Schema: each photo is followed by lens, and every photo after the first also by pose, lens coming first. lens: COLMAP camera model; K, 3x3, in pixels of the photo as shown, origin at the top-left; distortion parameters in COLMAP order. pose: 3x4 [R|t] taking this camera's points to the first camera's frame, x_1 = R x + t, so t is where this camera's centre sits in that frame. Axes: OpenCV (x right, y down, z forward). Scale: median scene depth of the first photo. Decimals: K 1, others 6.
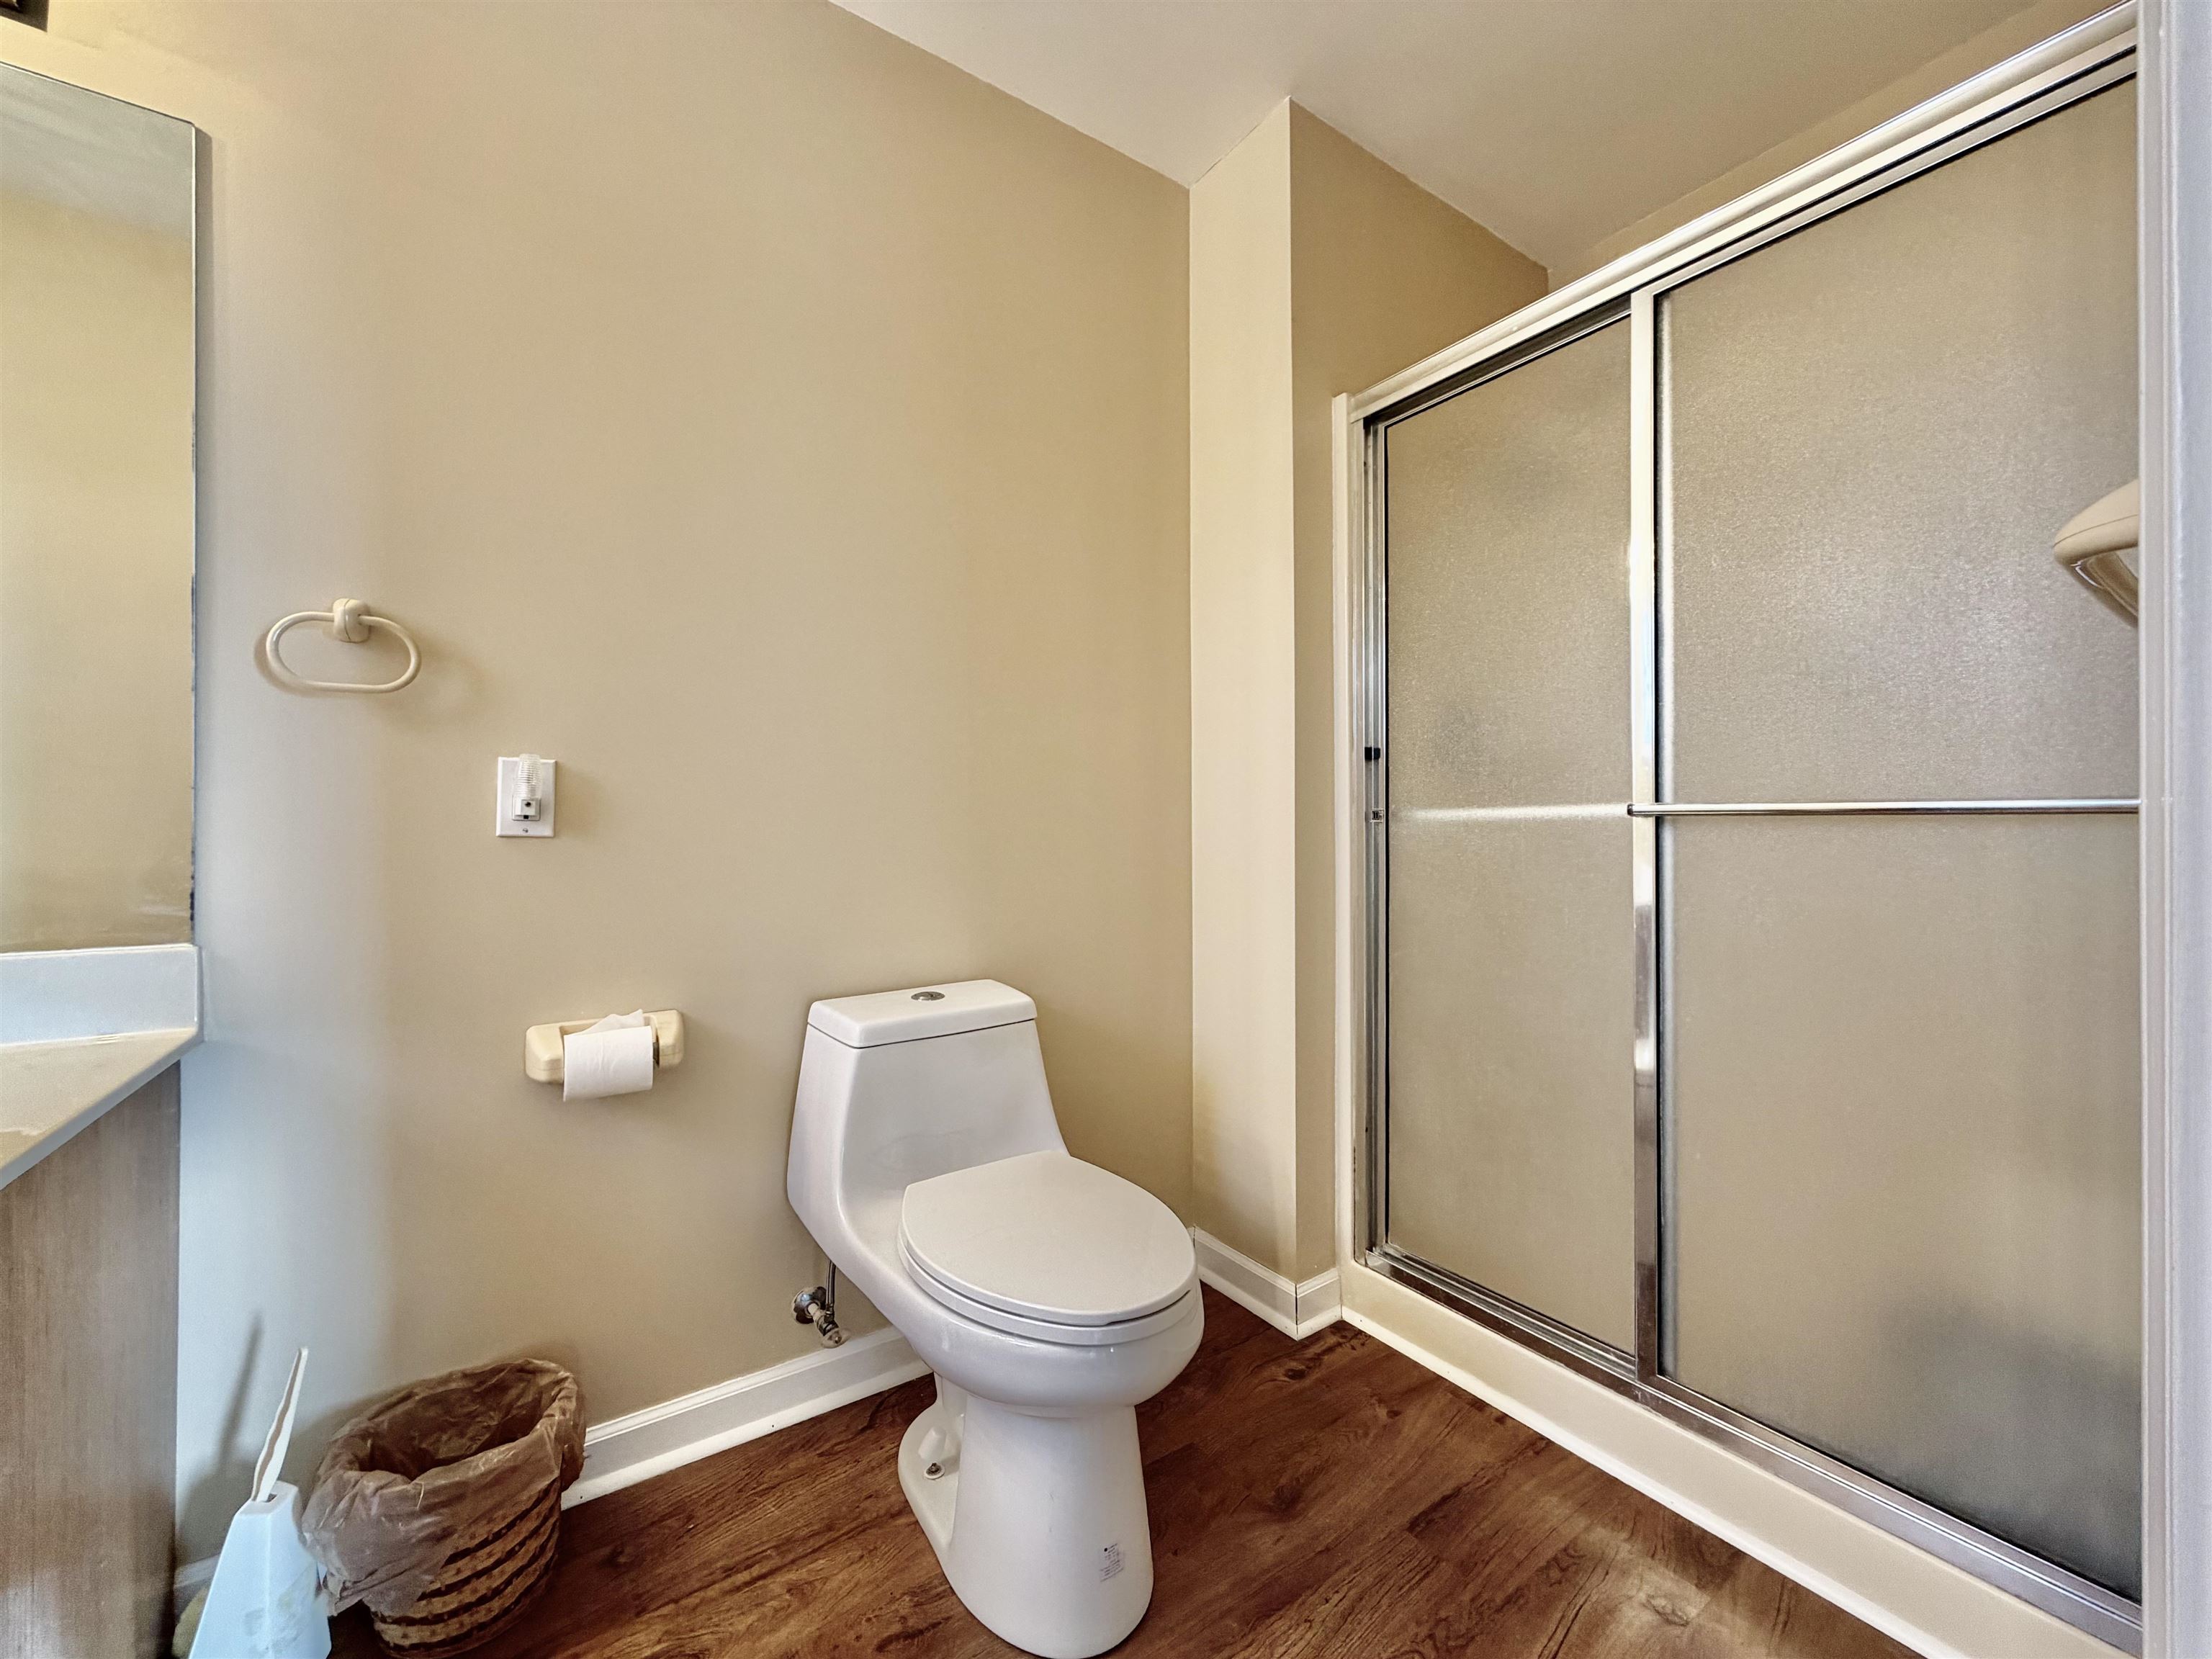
lens RADIAL K [[881.6, 0, 1106.0], [0, 881.6, 829.5], [0, 0, 1]] dist [-0.000739, 0.001852]
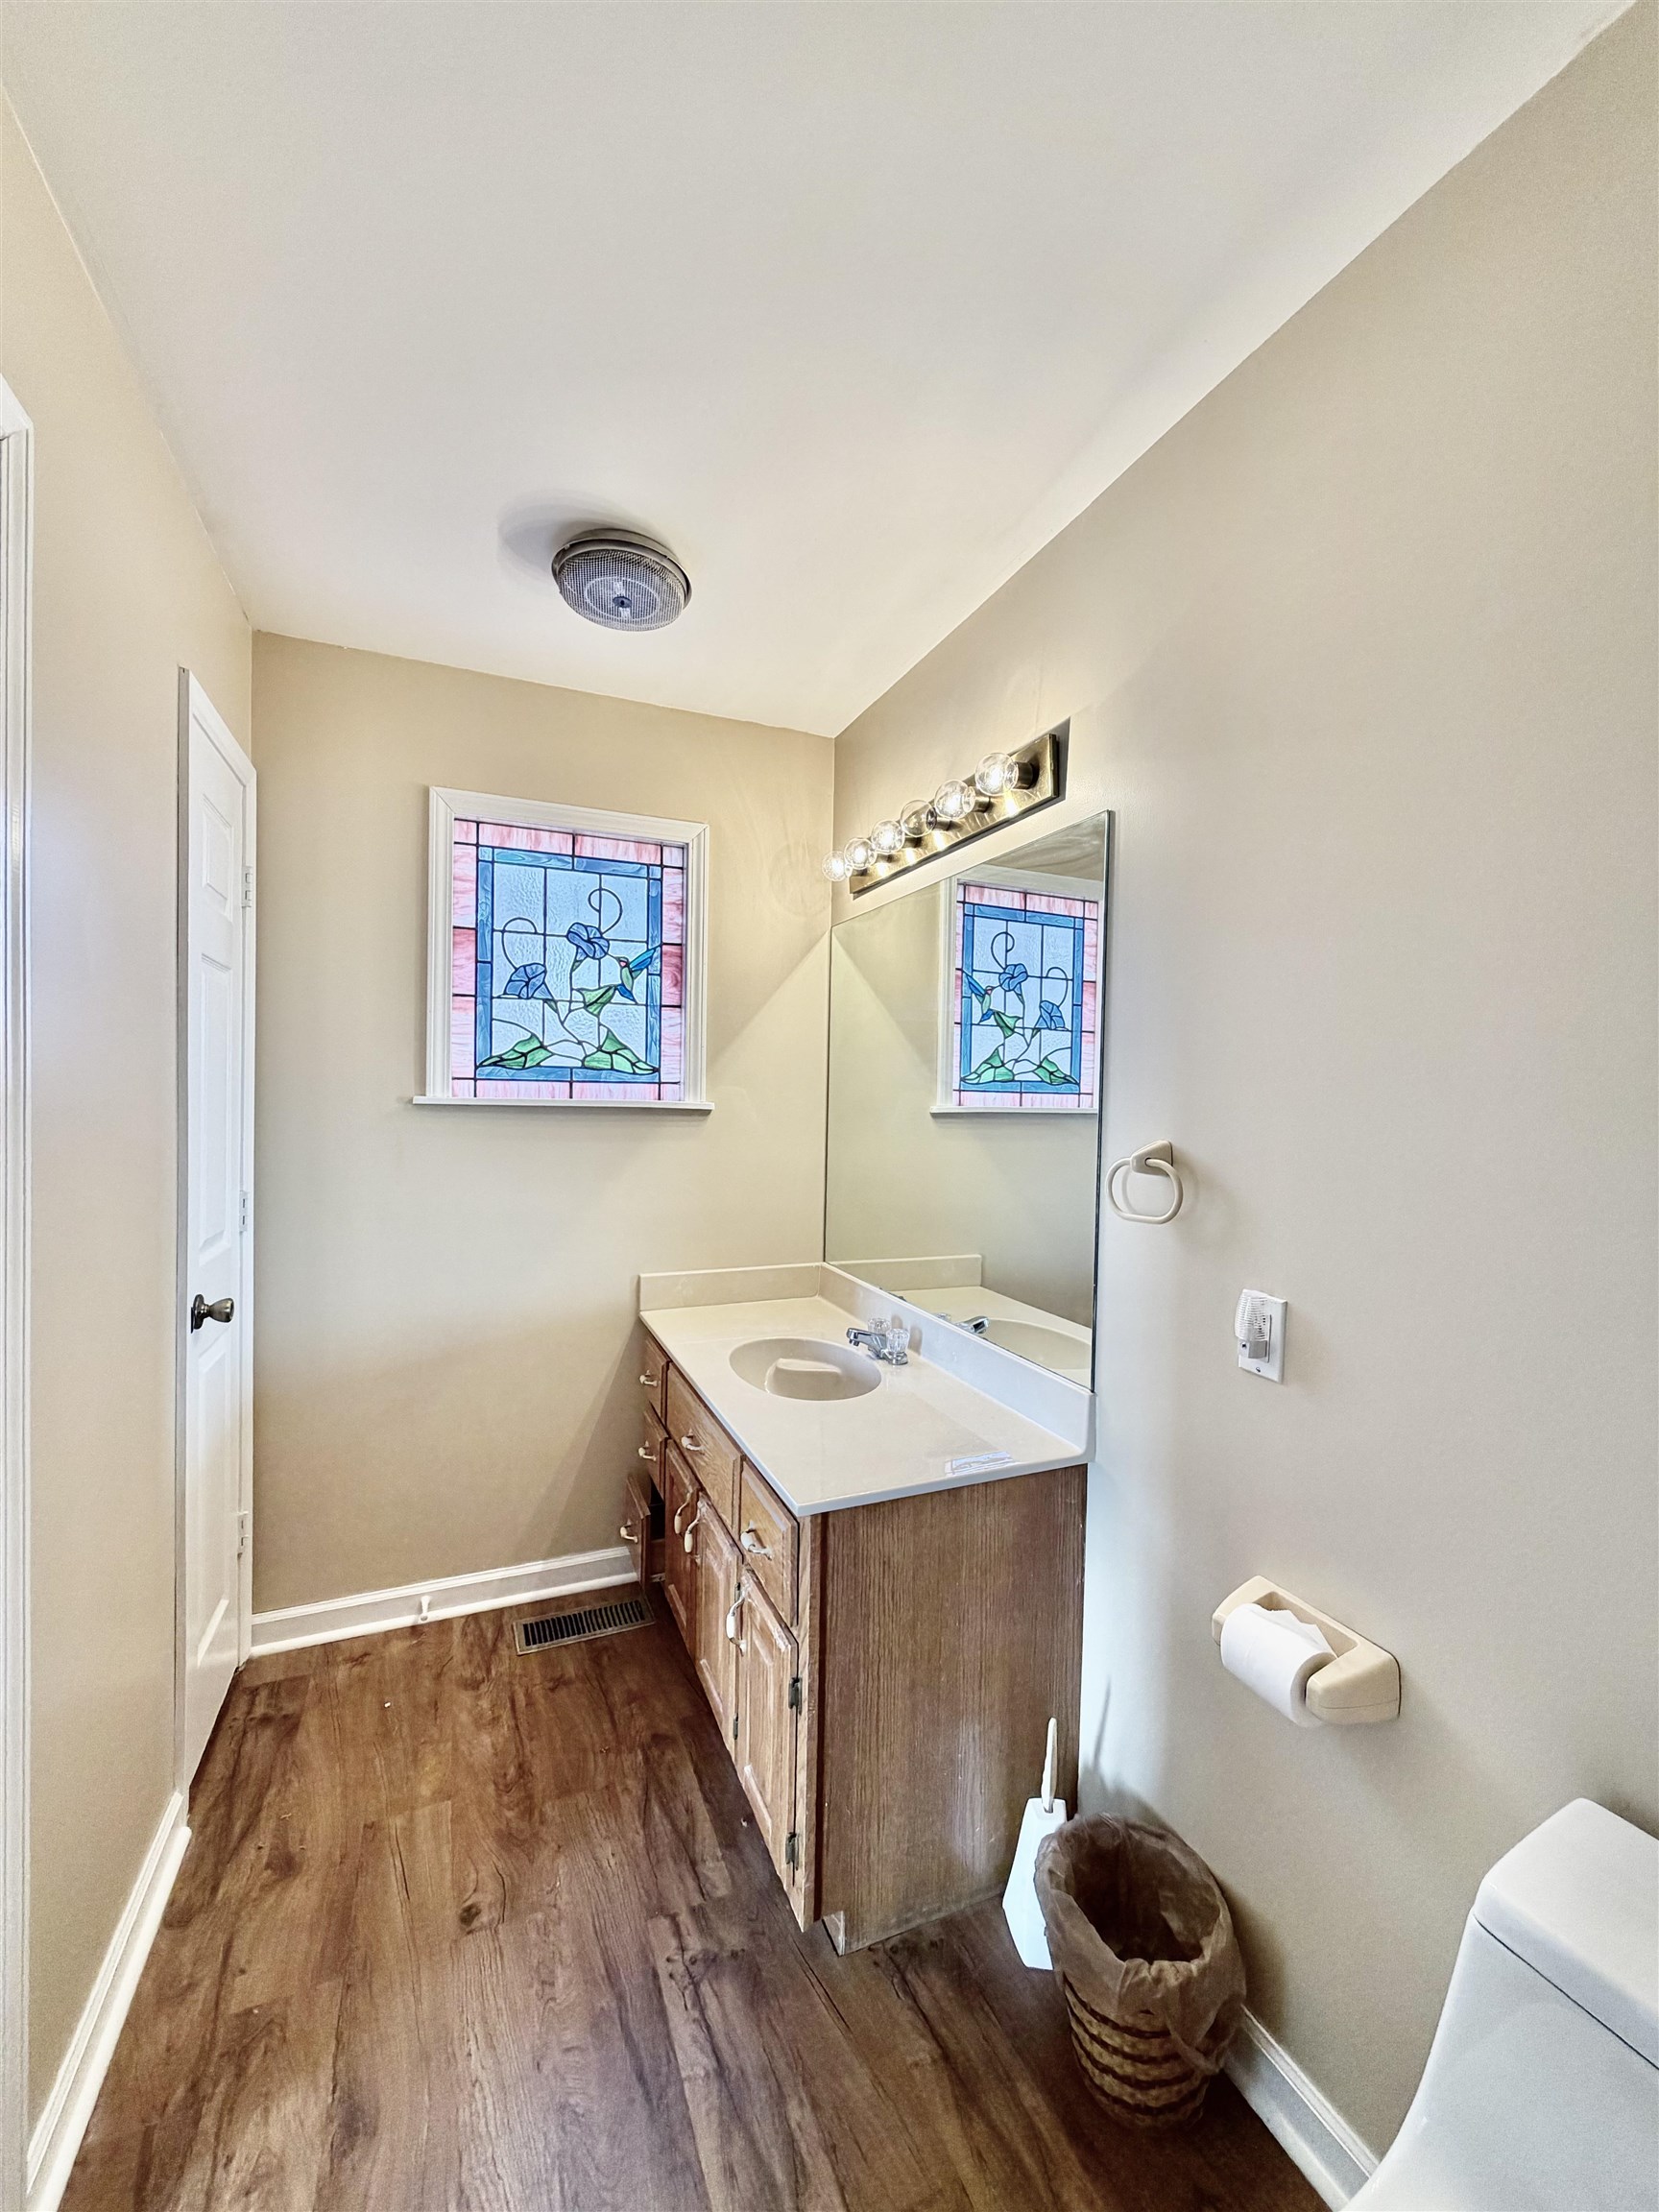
lens RADIAL K [[885.2, 0, 829.5], [0, 885.2, 1106.0], [0, 0, 1]] dist [-0.001358, -0.000277]
pose [[-0.199805, 0.015530, -0.979713, 0.385290], [-0.017201, 0.999665, 0.019354, -0.305823], [0.979685, 0.020719, -0.199471, 0.757964]]
